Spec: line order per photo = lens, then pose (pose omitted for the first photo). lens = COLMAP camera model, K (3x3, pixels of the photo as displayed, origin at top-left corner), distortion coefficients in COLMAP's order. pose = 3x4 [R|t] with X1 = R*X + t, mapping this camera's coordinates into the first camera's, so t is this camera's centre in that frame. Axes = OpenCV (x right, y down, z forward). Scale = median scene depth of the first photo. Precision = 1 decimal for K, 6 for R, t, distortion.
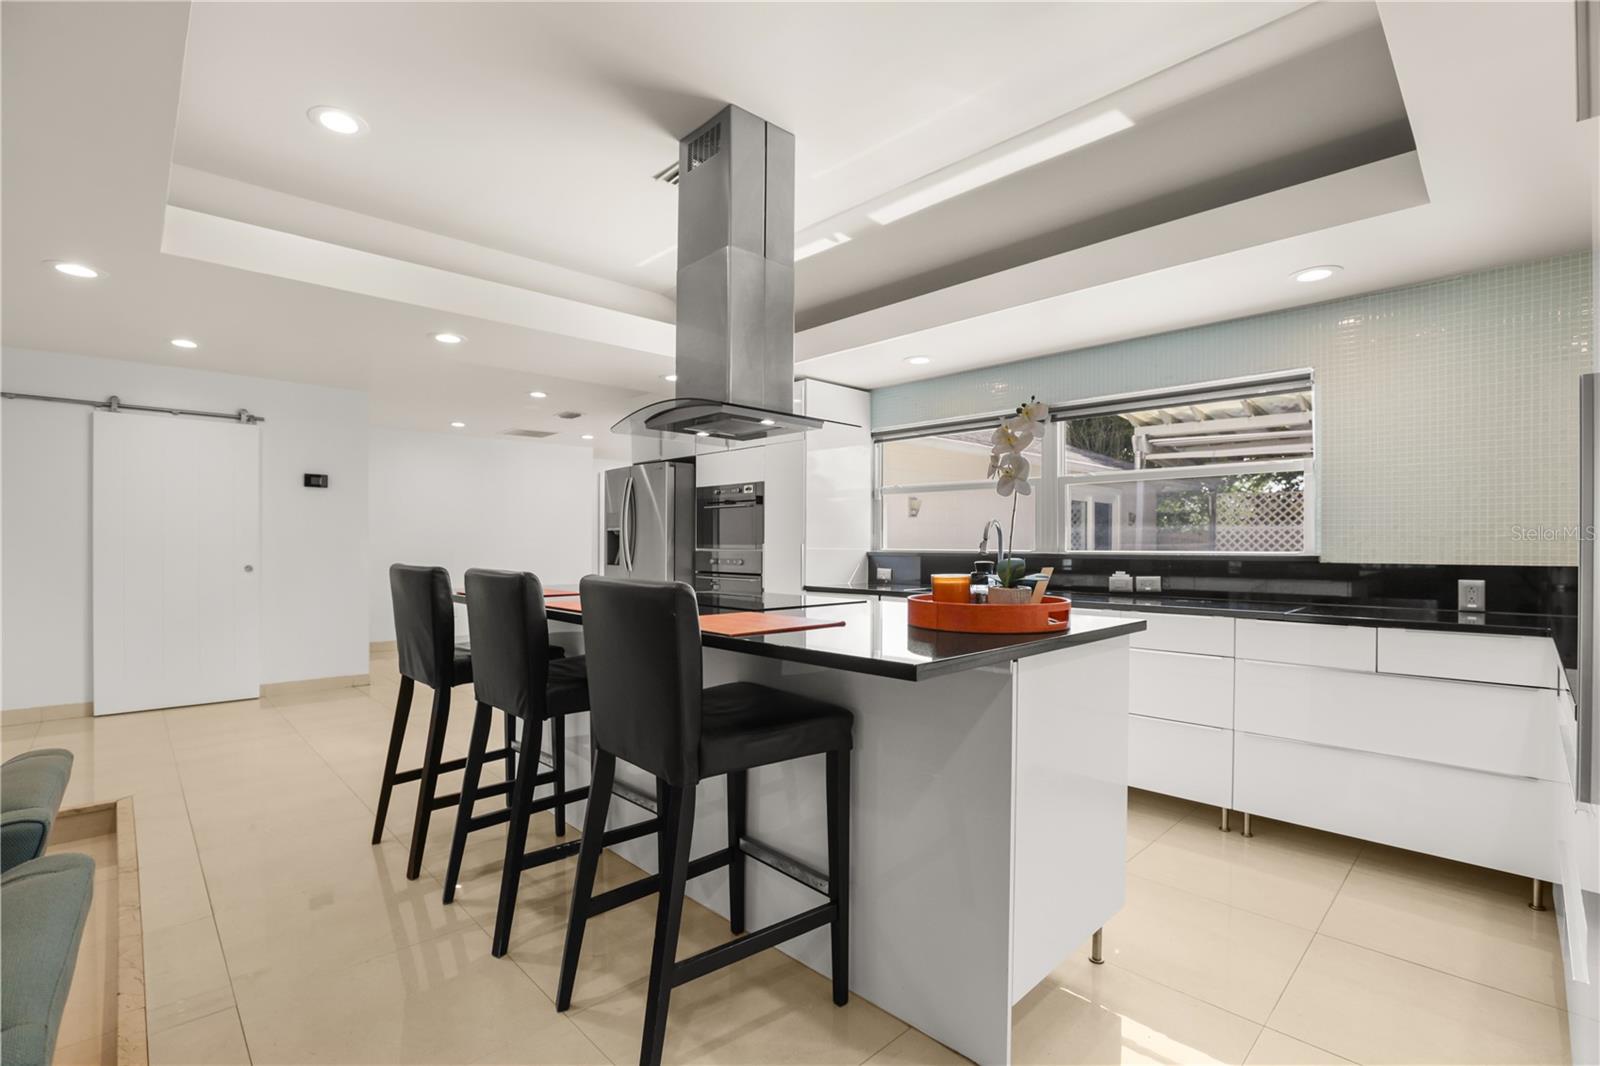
lens RADIAL K [[722.8, 0, 796.4], [0, 722.8, 541.8], [0, 0, 1]] dist [-0.058477, 0.017702]
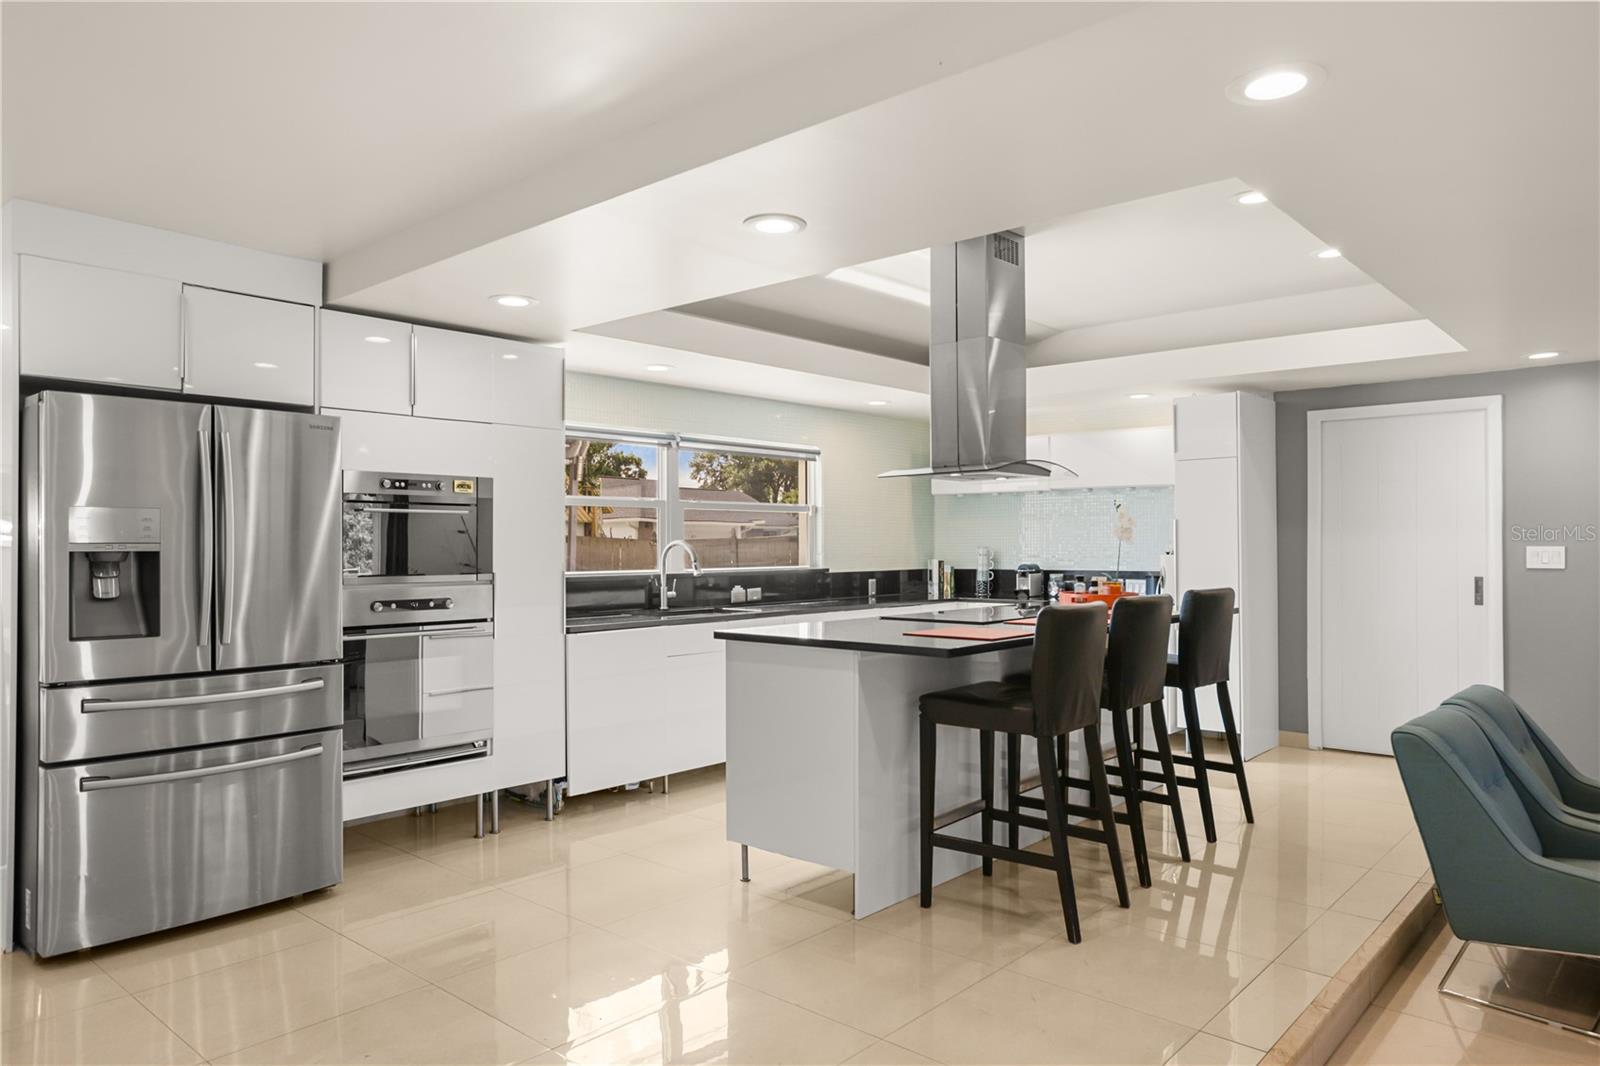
lens RADIAL K [[1035.0, 0, 800.0], [0, 1035.0, 533.0], [0, 0, 1]] dist [-0.005551, -0.001483]
pose [[-0.079005, 0.008158, 0.996841, -1.026075], [-0.001811, 0.999964, -0.008327, -0.026350], [-0.996873, -0.002464, -0.078987, 0.810386]]
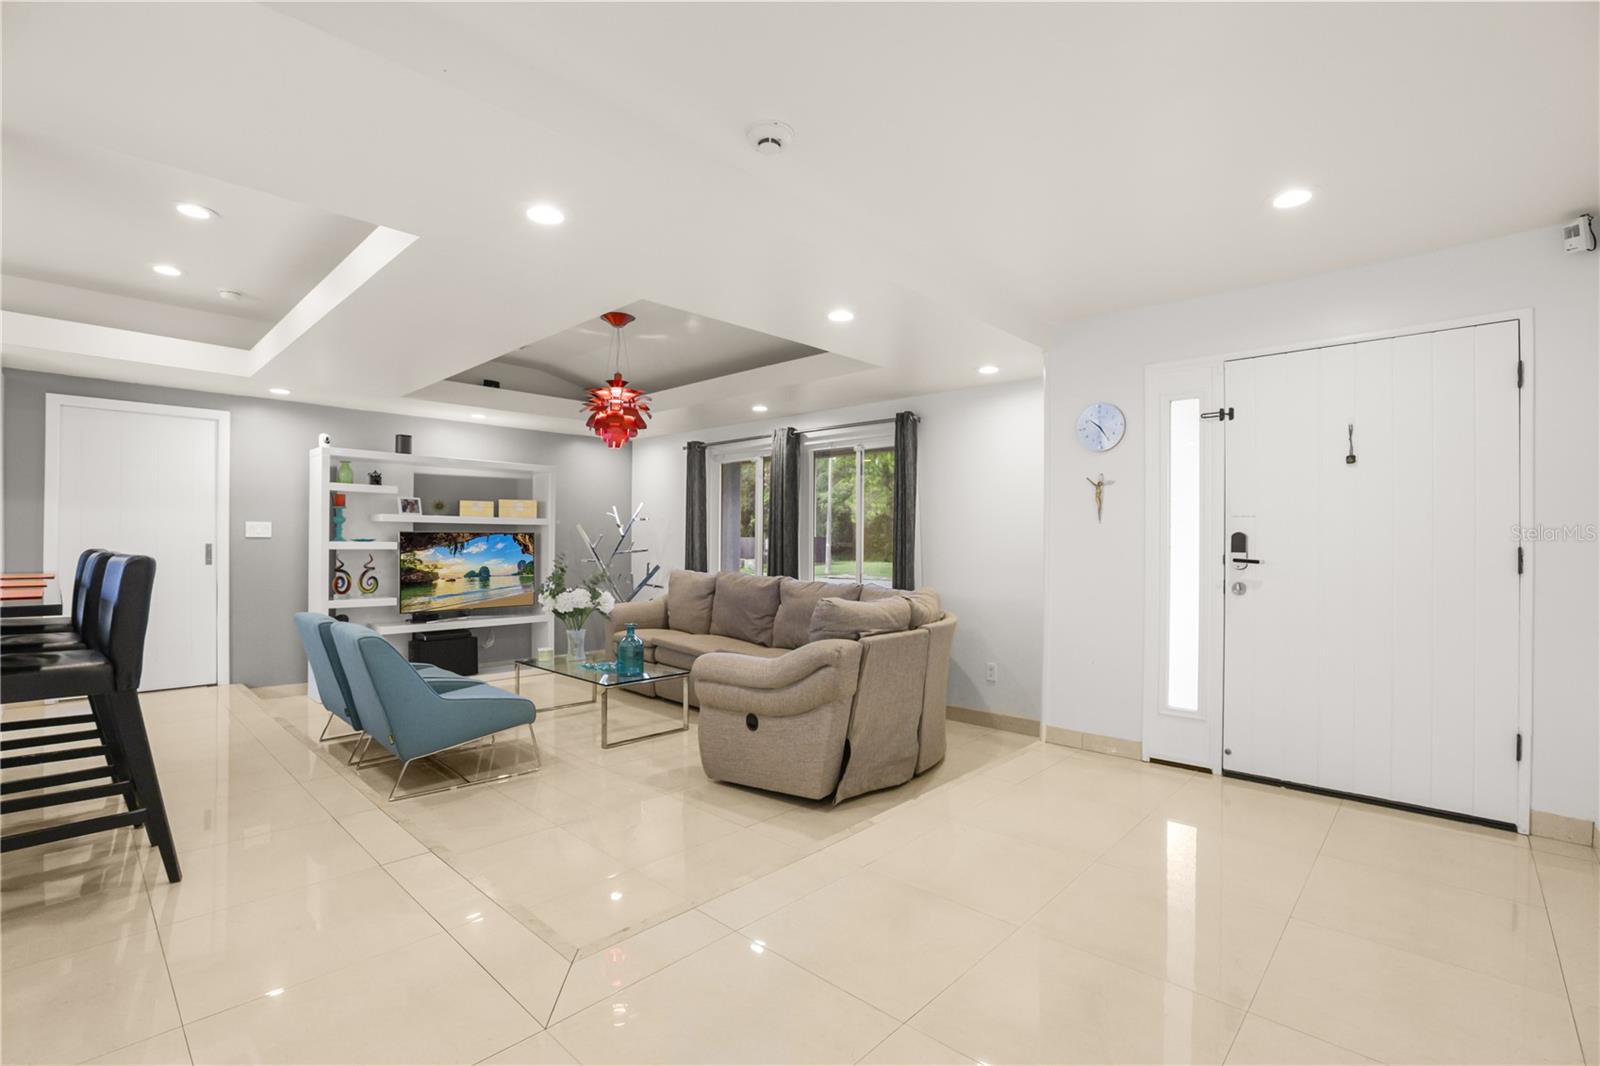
lens RADIAL K [[722.8, 0, 796.4], [0, 722.8, 541.8], [0, 0, 1]] dist [-0.058477, 0.017702]
pose [[-0.998210, -0.007856, -0.059287, -0.738502], [-0.007714, 0.999967, -0.002624, 0.006597], [0.059306, -0.002162, -0.998238, 1.079321]]
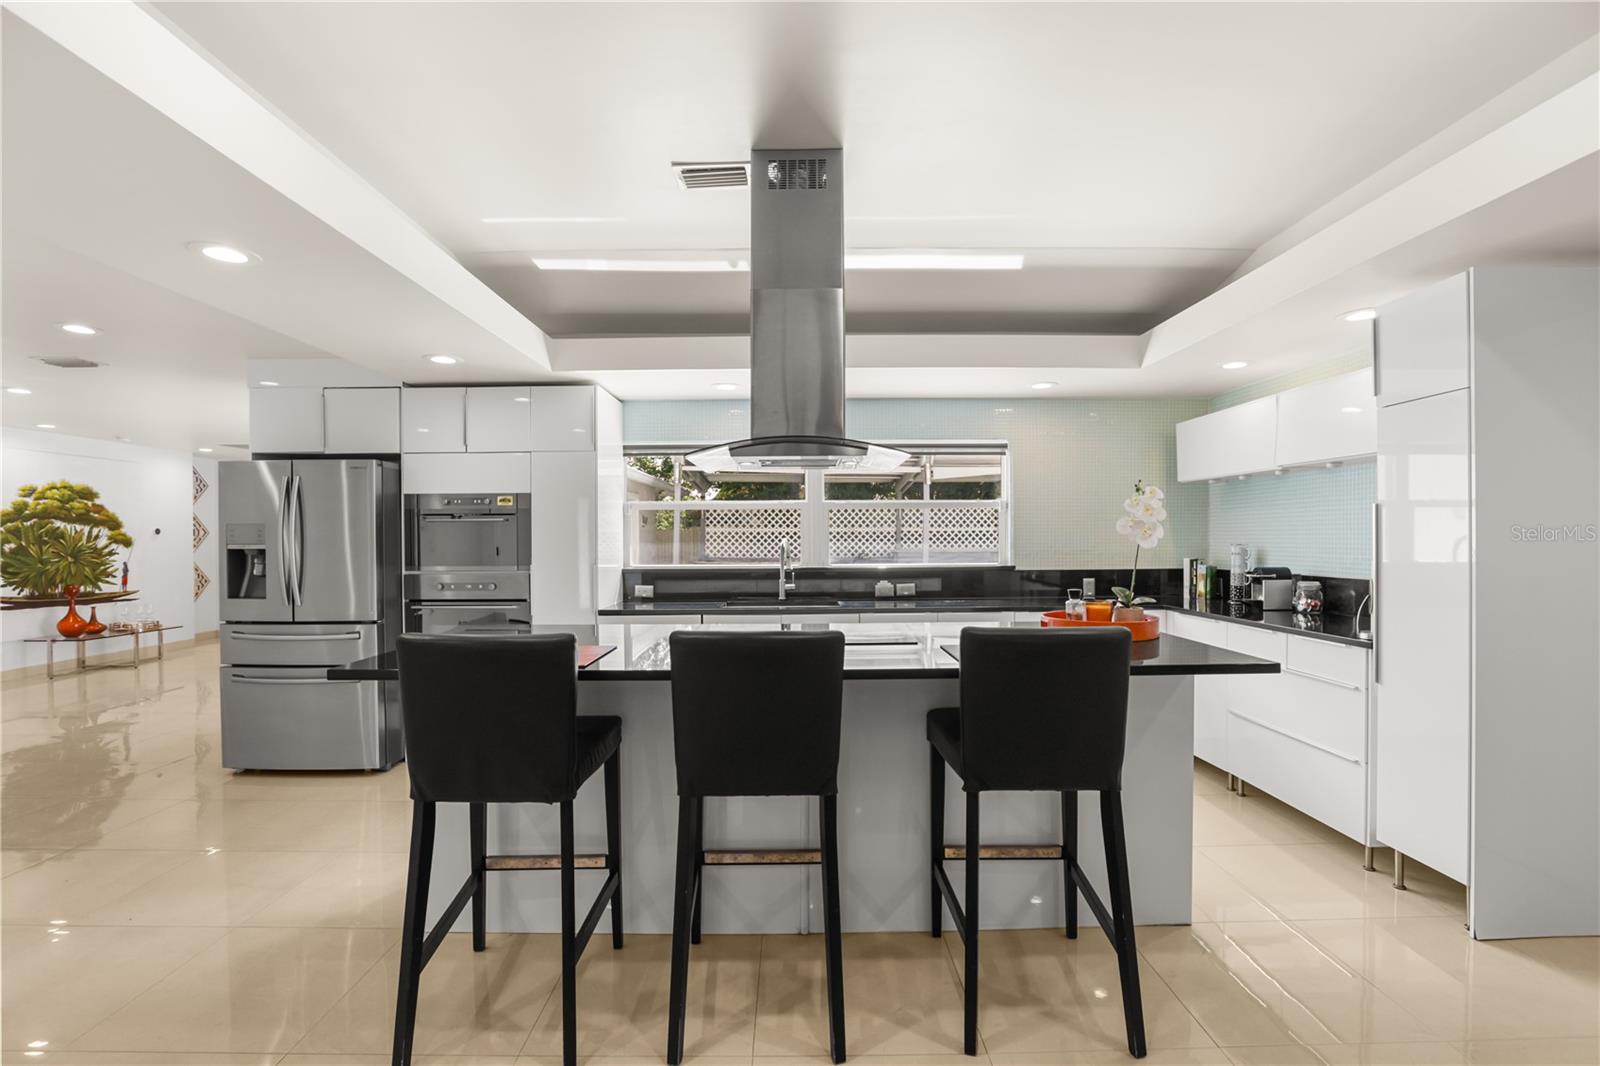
lens RADIAL K [[722.8, 0, 796.4], [0, 722.8, 541.8], [0, 0, 1]] dist [-0.058477, 0.017702]
pose [[0.688591, -0.012256, 0.725047, -0.458259], [0.004712, 0.999912, 0.012427, -0.034751], [-0.725135, -0.005141, 0.688588, 0.179149]]
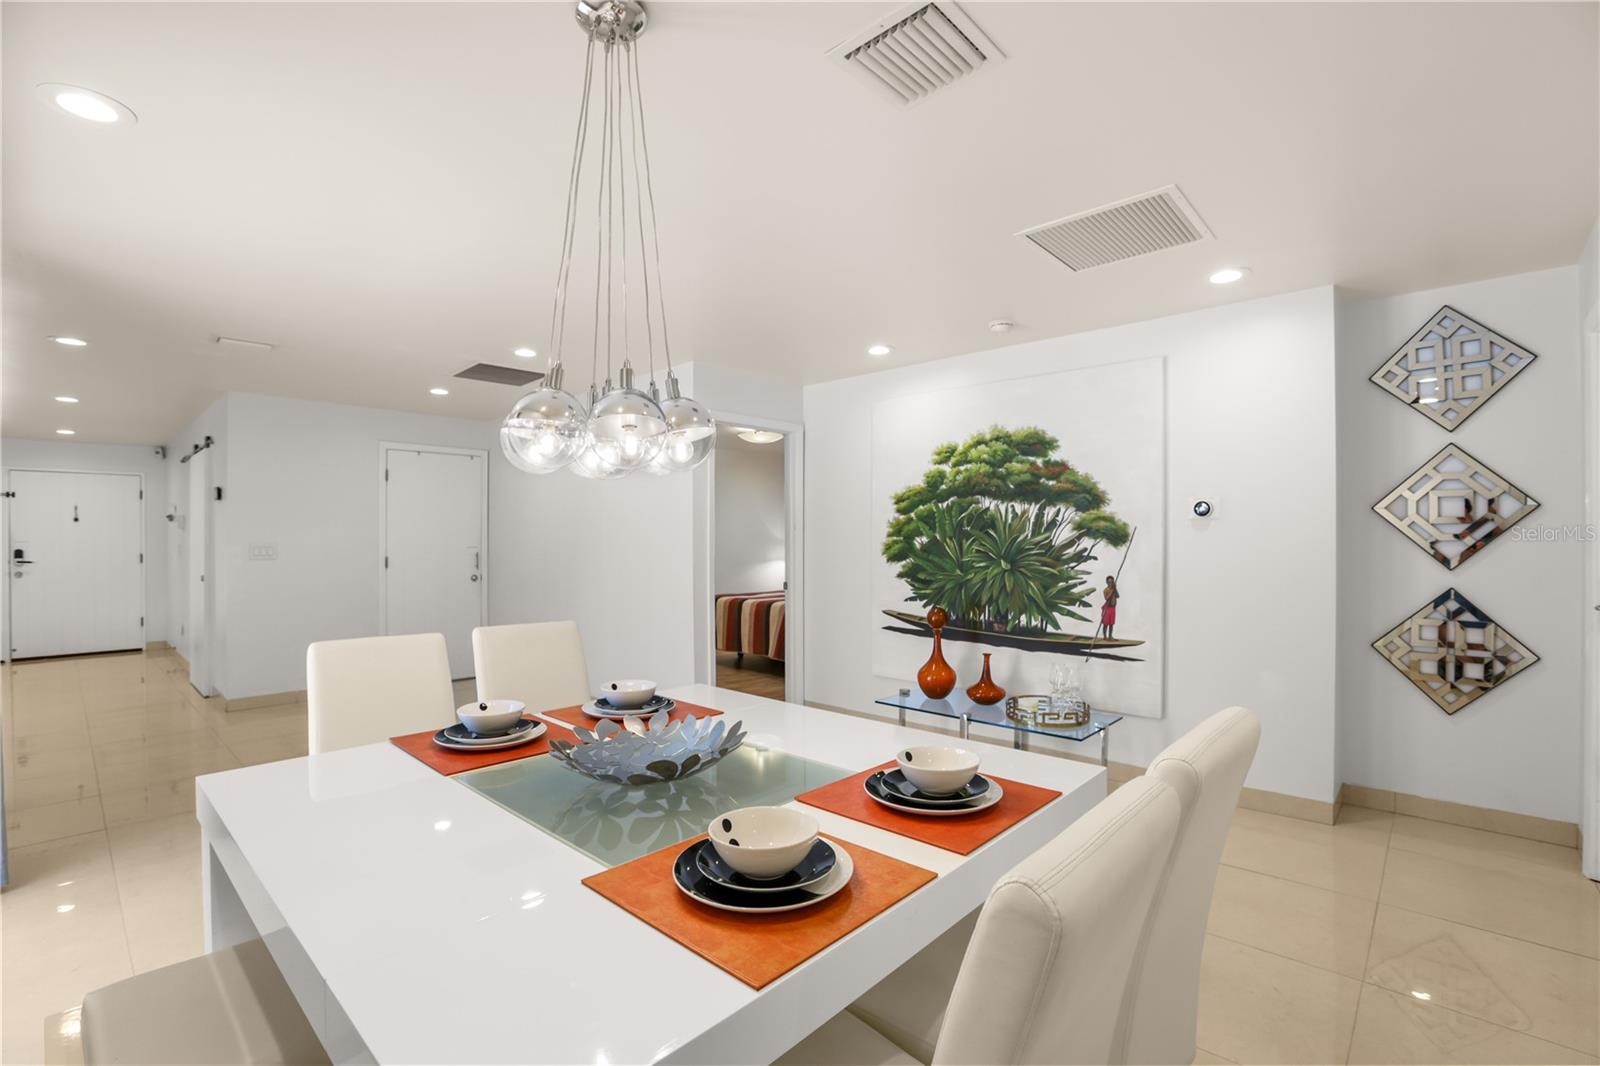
lens RADIAL K [[722.8, 0, 796.4], [0, 722.8, 541.8], [0, 0, 1]] dist [-0.058477, 0.017702]
pose [[0.051774, -0.002538, -0.998656, 0.411035], [0.005156, 0.999984, -0.002274, -0.012881], [0.998646, -0.005031, 0.051786, 2.054433]]
